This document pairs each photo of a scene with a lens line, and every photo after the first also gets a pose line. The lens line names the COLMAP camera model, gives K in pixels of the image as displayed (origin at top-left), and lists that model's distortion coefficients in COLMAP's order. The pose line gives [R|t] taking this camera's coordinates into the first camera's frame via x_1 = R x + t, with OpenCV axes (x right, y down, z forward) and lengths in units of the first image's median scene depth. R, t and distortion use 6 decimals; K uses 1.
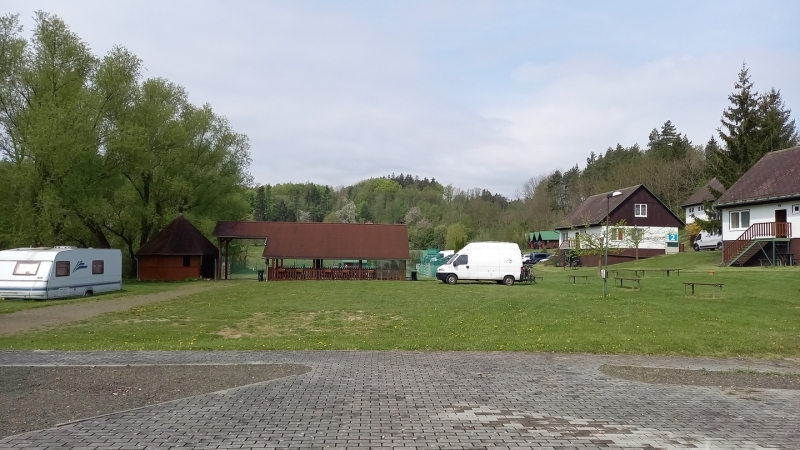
lens RADIAL K [[575.9, 0, 400.0], [0, 575.9, 225.0], [0, 0, 1]] dist [0.037735, -0.002463]
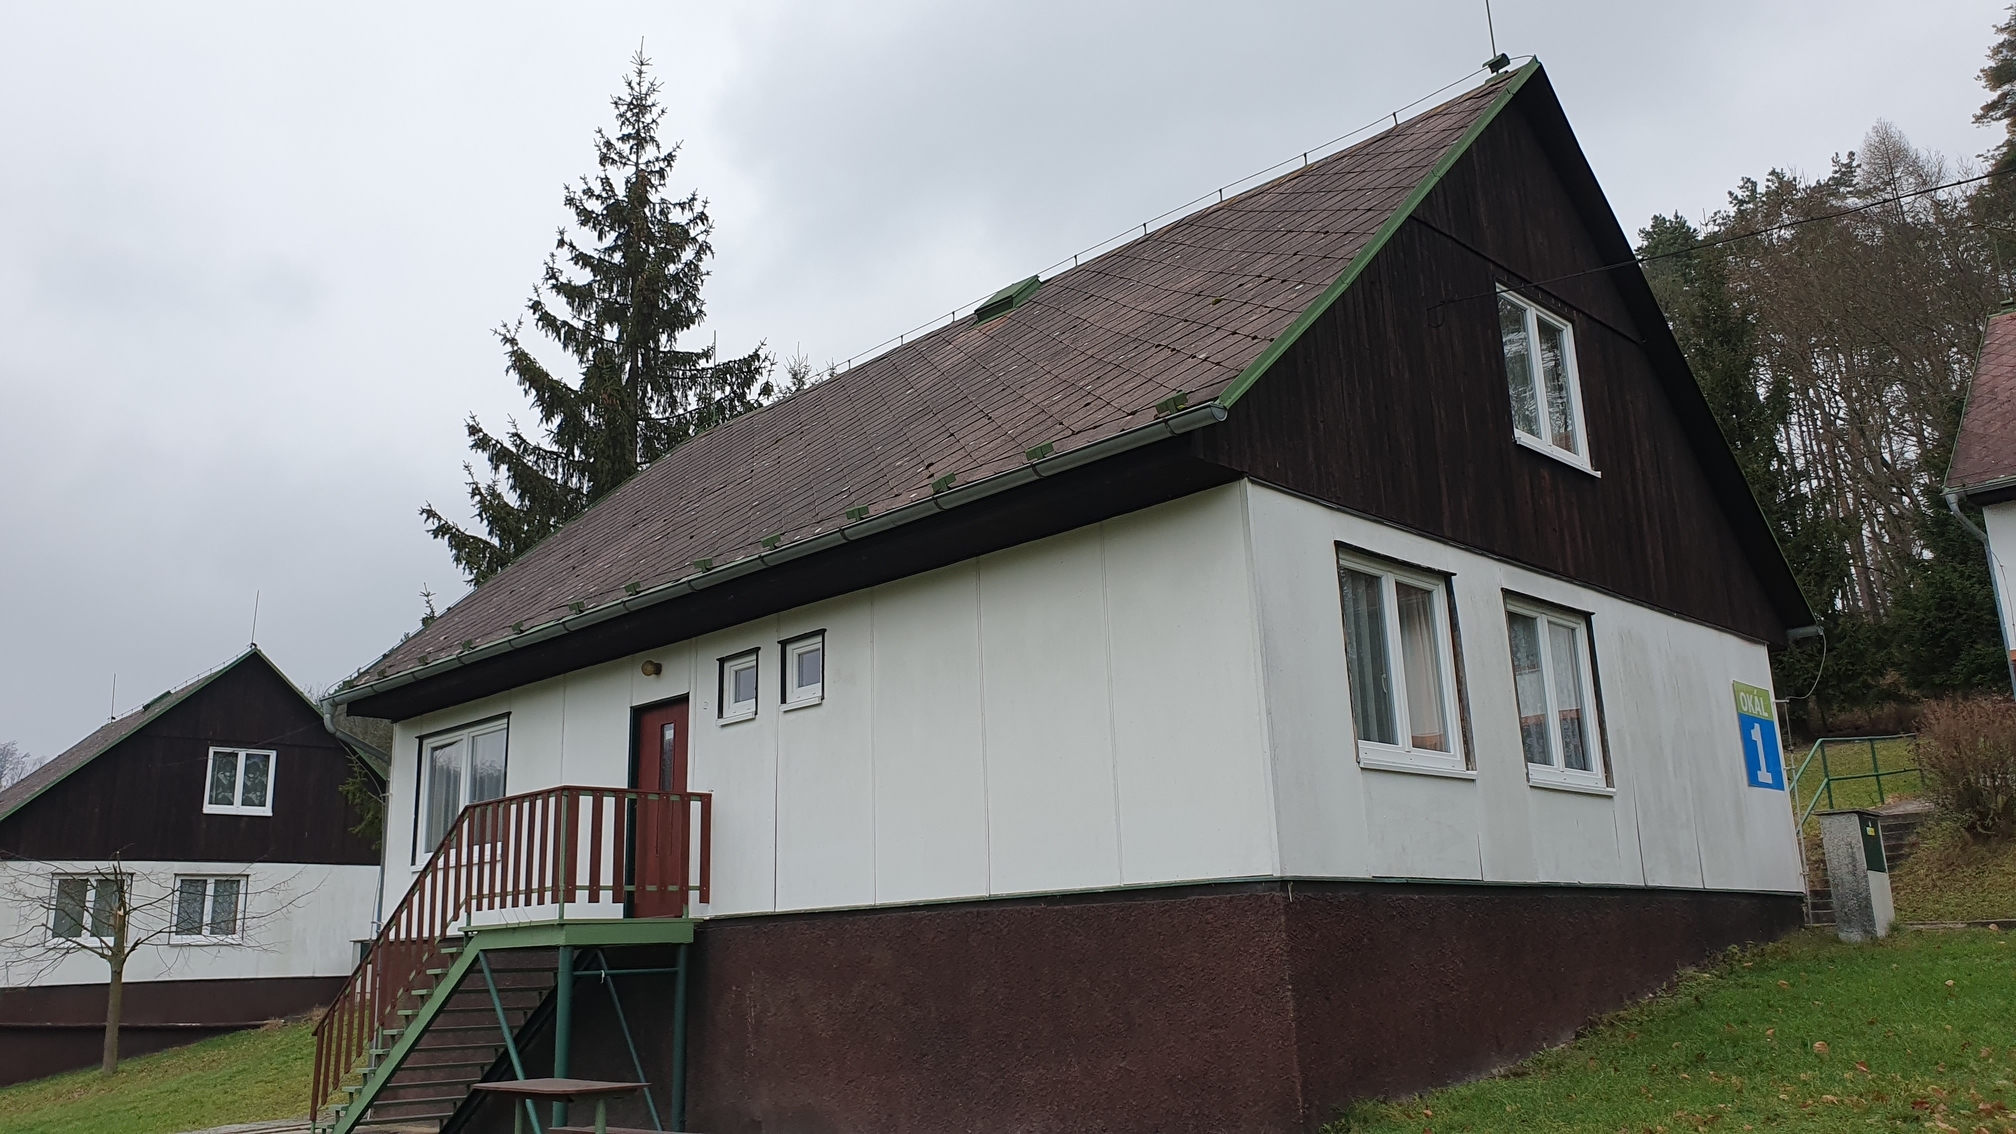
lens RADIAL K [[1539.2, 0, 1008.0], [0, 1539.2, 567.0], [0, 0, 1]] dist [0.036115, -0.000337]
pose [[0.798637, 0.113728, 0.590969, 0.385482], [0.003580, 0.981067, -0.193637, 0.009498], [-0.601802, 0.156762, 0.783109, 0.514536]]
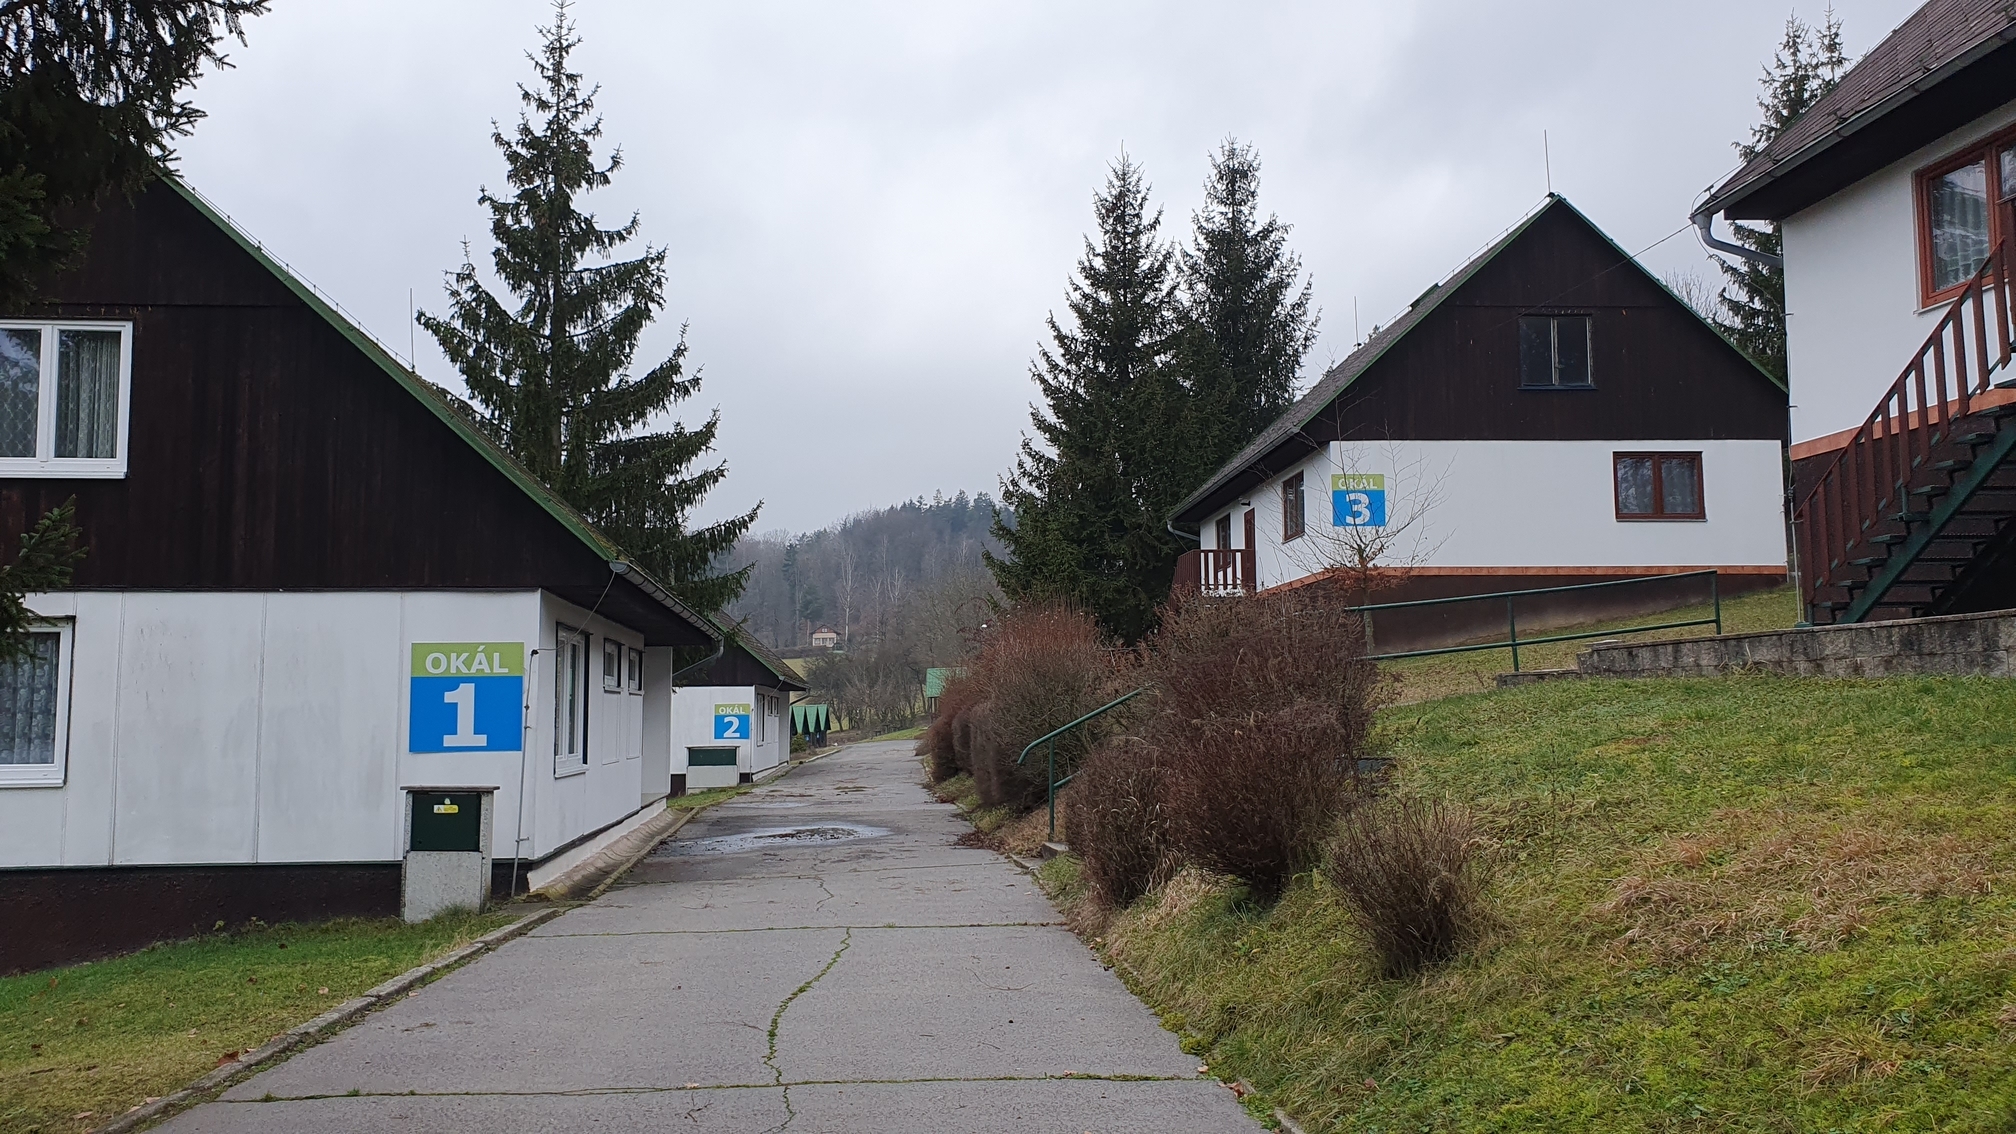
lens RADIAL K [[1539.2, 0, 1008.0], [0, 1539.2, 567.0], [0, 0, 1]] dist [0.036115, -0.000337]
pose [[0.999268, -0.021834, -0.031417, 0.717590], [0.020297, 0.998620, -0.048443, 0.015741], [0.032431, 0.047770, 0.998332, 1.007578]]
